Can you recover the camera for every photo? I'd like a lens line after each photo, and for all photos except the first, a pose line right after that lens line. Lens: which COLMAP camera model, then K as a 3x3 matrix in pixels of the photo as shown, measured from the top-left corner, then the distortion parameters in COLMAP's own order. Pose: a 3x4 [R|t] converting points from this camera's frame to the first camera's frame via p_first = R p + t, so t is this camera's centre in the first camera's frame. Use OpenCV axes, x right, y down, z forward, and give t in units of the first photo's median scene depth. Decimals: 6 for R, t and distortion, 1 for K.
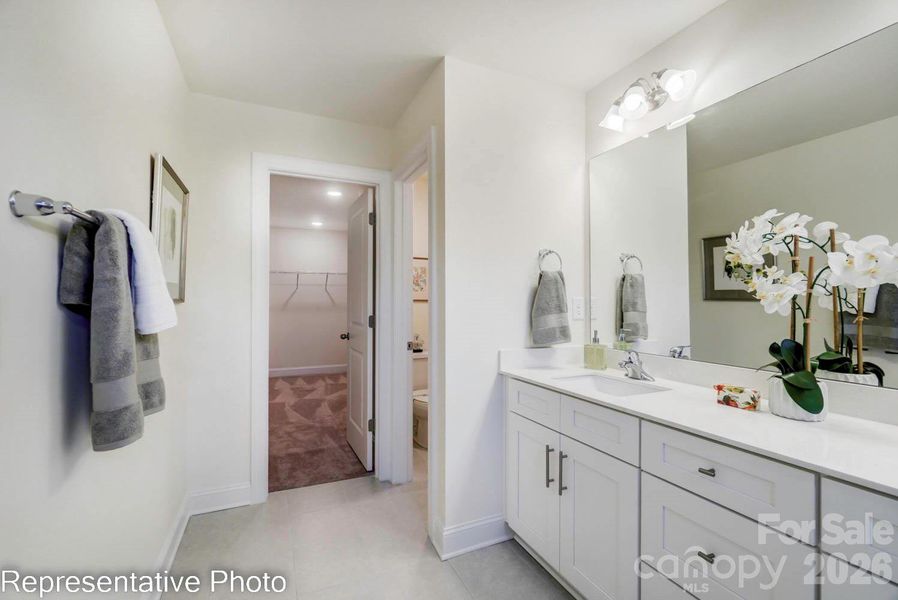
lens RADIAL K [[402.5, 0, 446.3], [0, 402.5, 297.7], [0, 0, 1]] dist [-0.029983, 0.005485]
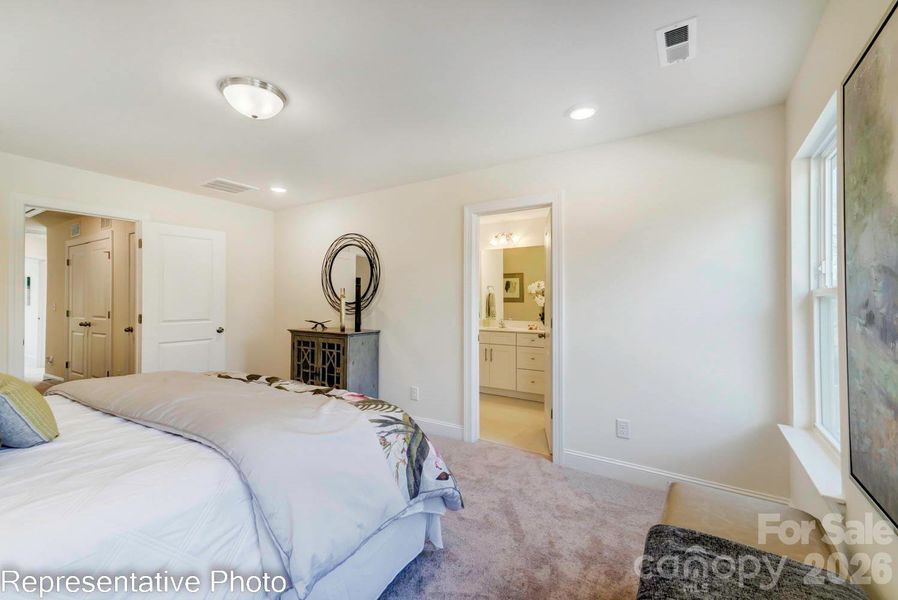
lens RADIAL K [[402.5, 0, 449.4], [0, 402.5, 299.3], [0, 0, 1]] dist [-0.029983, 0.005485]
pose [[0.833704, -0.008868, 0.552140, -1.808087], [0.001985, 0.999913, 0.013062, -0.075149], [-0.552207, -0.009794, 0.833649, -1.575355]]
